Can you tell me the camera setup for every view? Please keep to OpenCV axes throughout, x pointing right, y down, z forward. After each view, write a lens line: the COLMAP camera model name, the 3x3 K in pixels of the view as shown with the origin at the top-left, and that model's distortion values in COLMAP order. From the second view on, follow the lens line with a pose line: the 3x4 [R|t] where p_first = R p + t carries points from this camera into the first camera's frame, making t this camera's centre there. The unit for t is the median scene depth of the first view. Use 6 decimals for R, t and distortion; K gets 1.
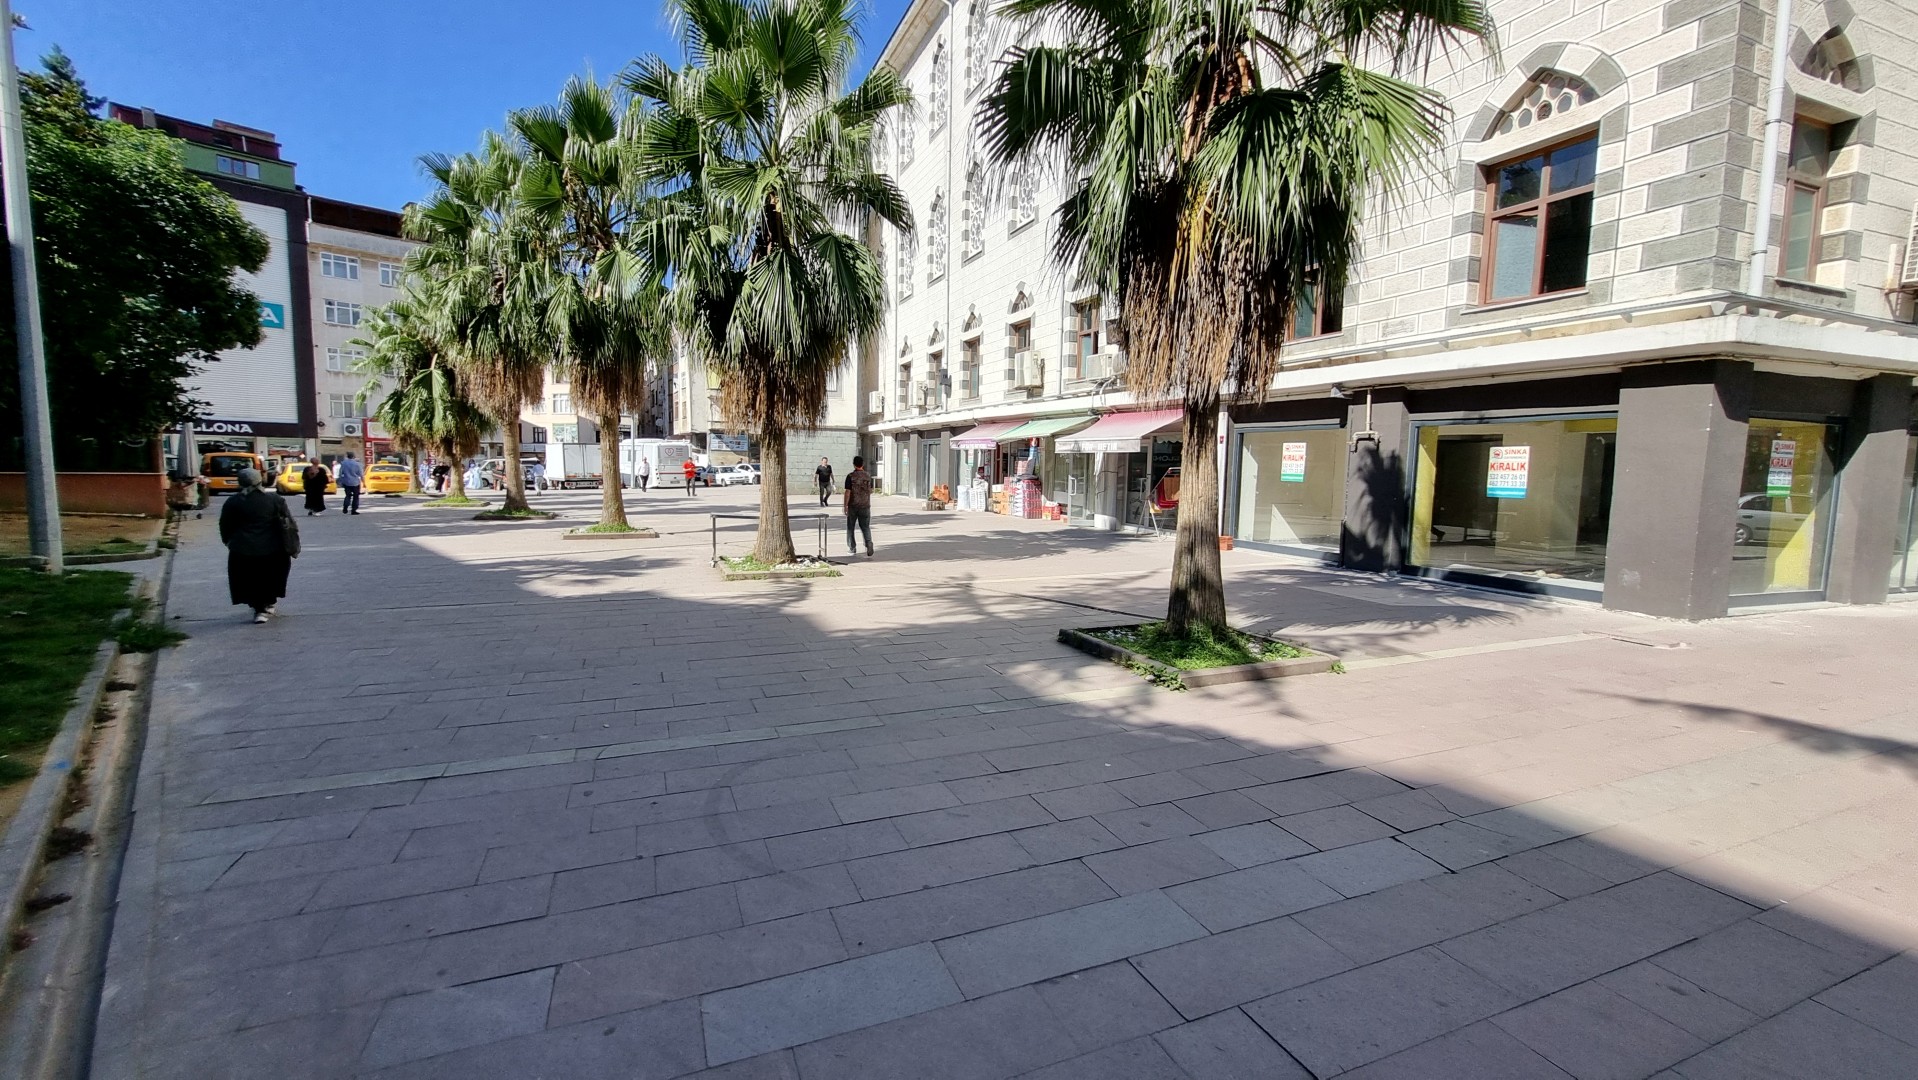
lens RADIAL K [[757.1, 0, 941.6], [0, 757.1, 533.8], [0, 0, 1]] dist [-0.003077, 0.001495]
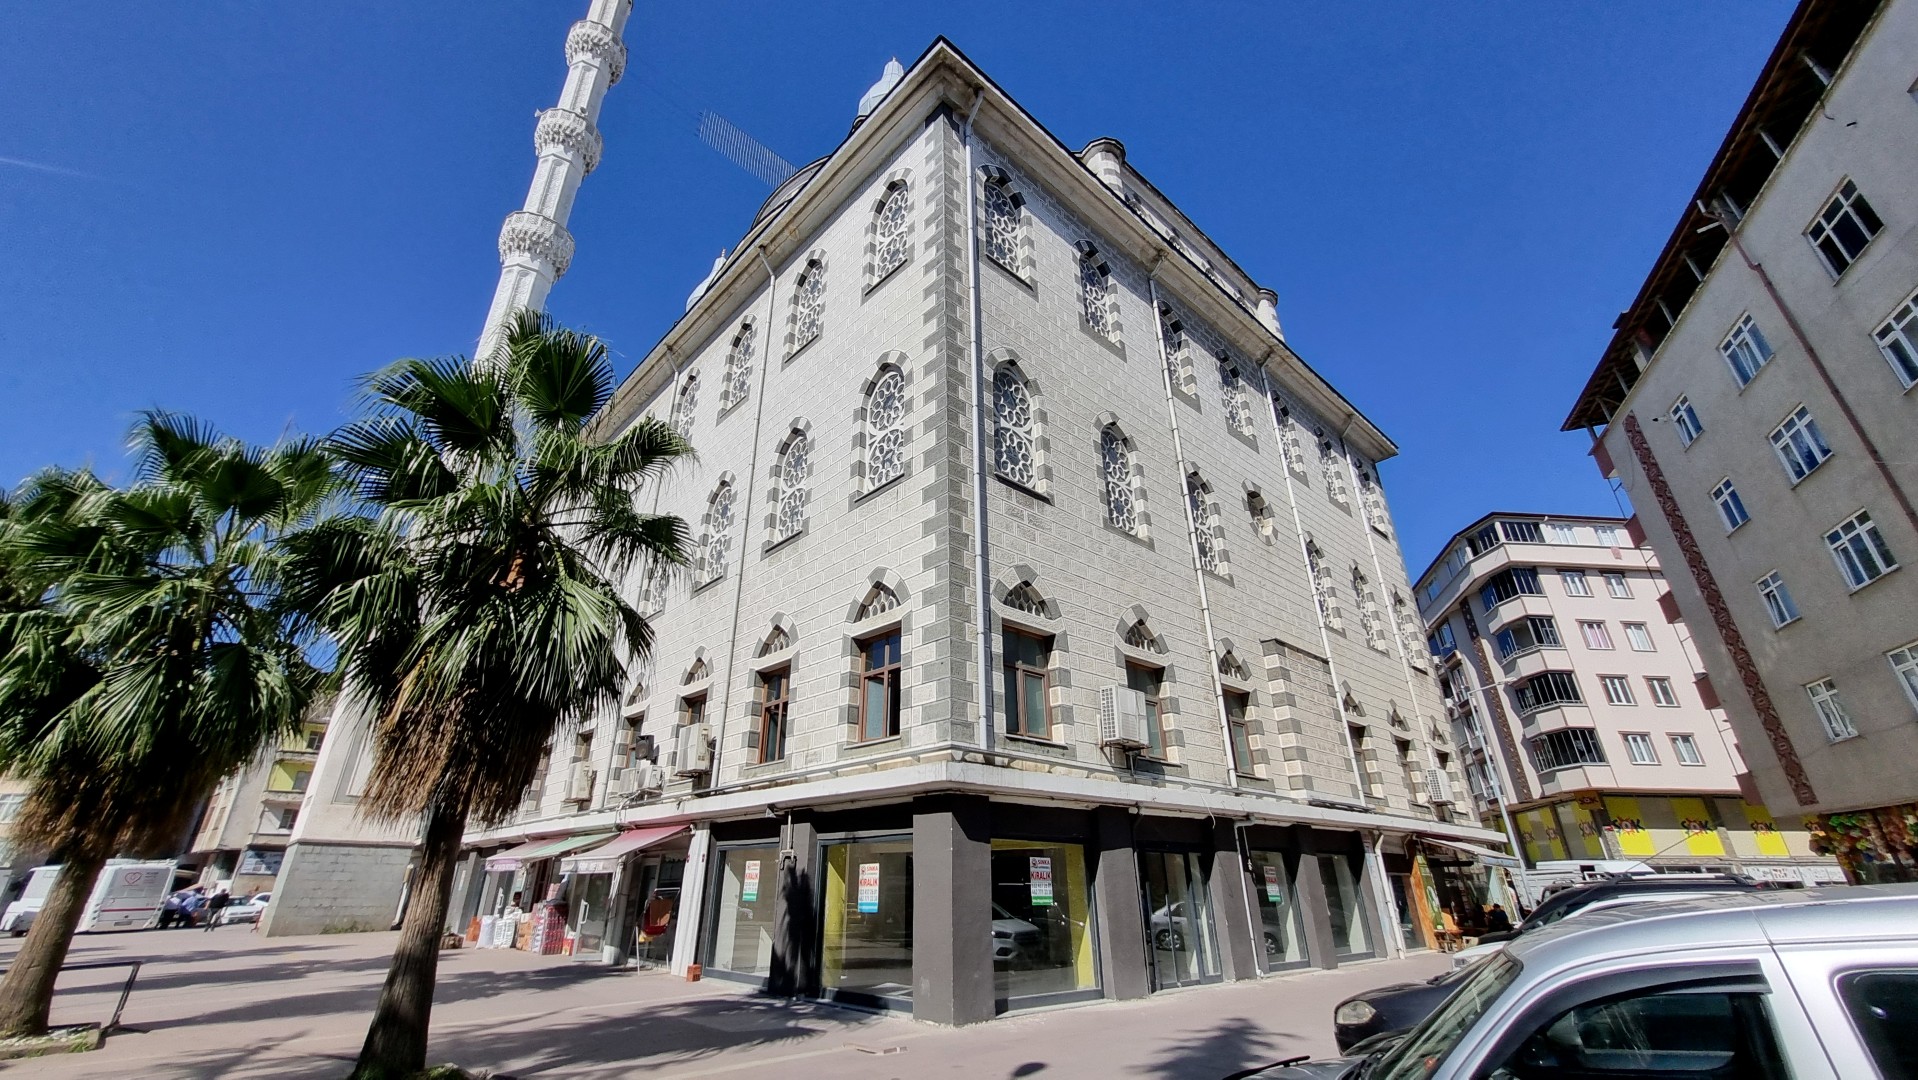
lens RADIAL K [[757.1, 0, 926.4], [0, 757.1, 530.3], [0, 0, 1]] dist [-0.003077, 0.001495]
pose [[0.930657, 0.140804, 0.337715, 0.363436], [0.049741, 0.865734, -0.498027, 0.027193], [-0.362495, 0.480291, 0.798698, -0.234068]]
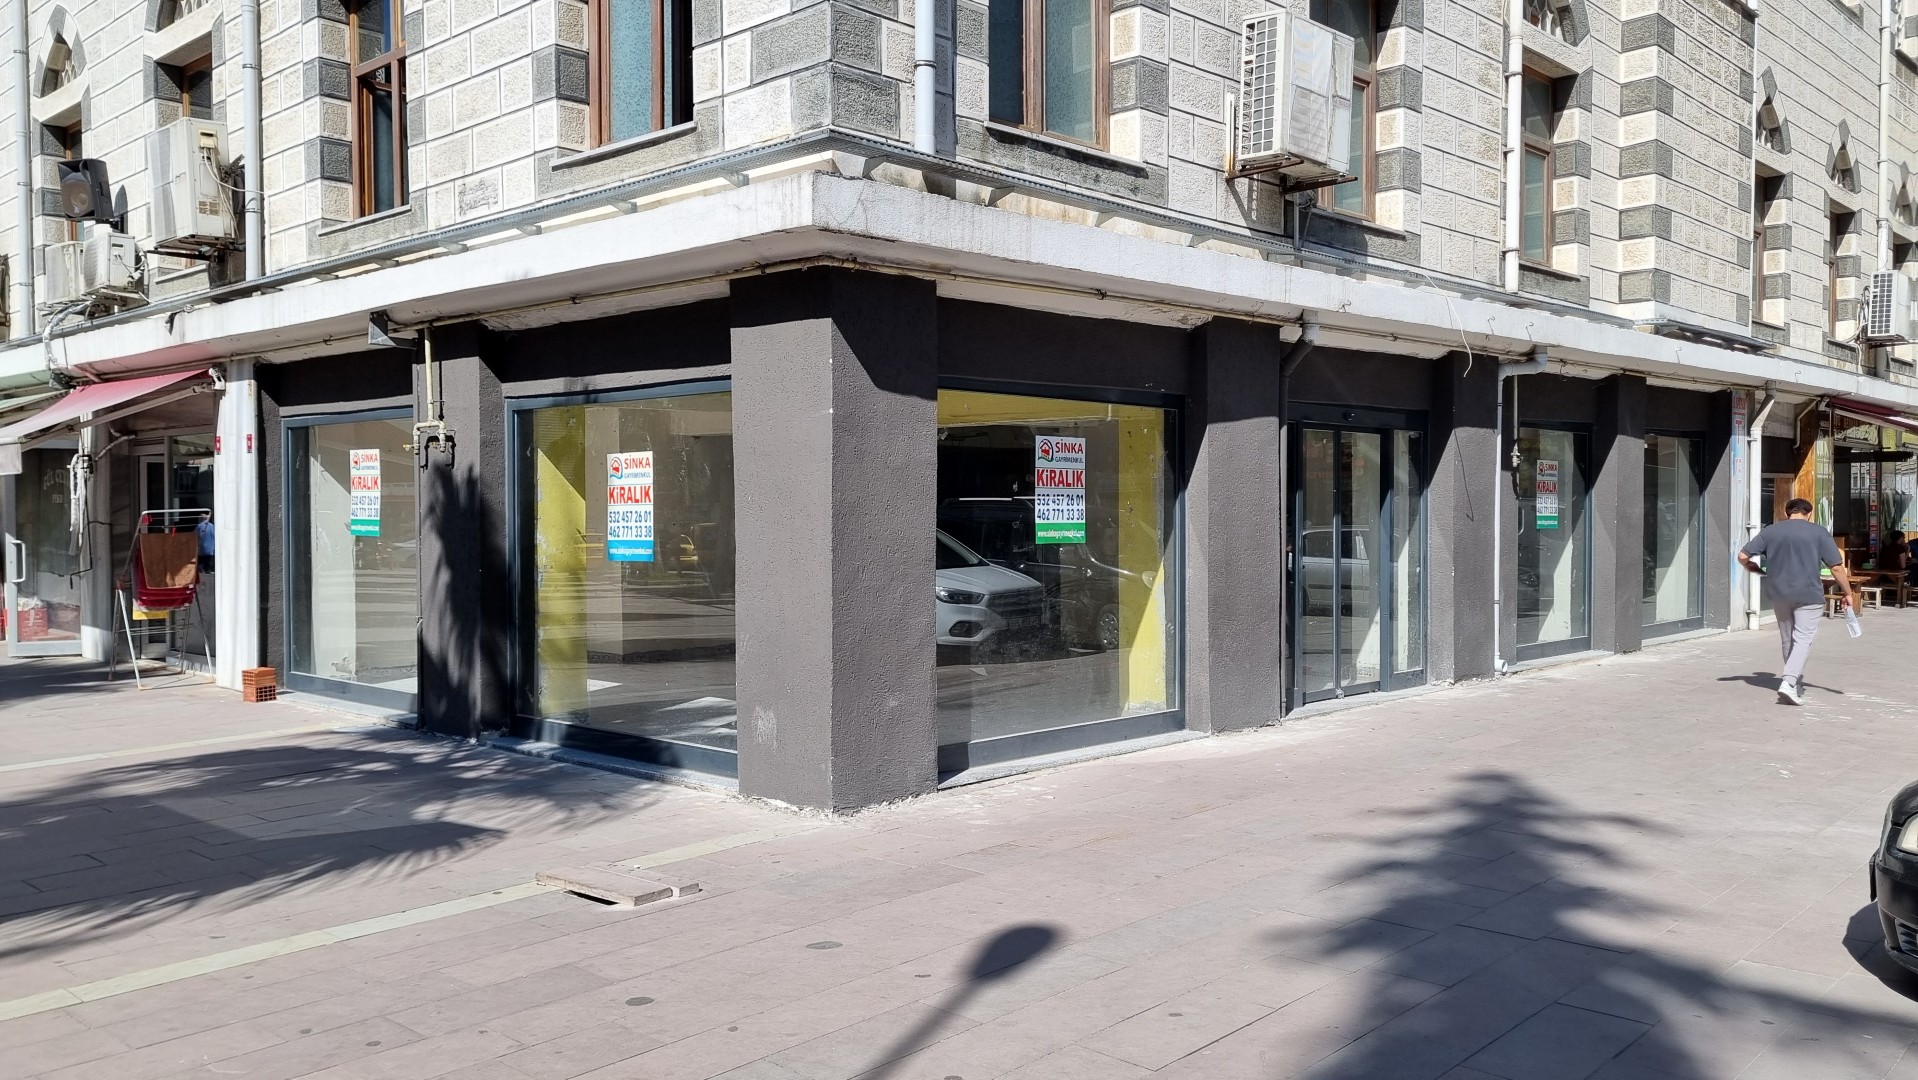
lens RADIAL K [[1484.7, 0, 954.7], [0, 1484.7, 548.8], [0, 0, 1]] dist [0.057859, -0.025329]
pose [[0.898125, -0.034521, 0.438384, 0.532209], [0.061089, 0.997042, -0.046642, -0.000879], [-0.435477, 0.068670, 0.897577, 0.094111]]
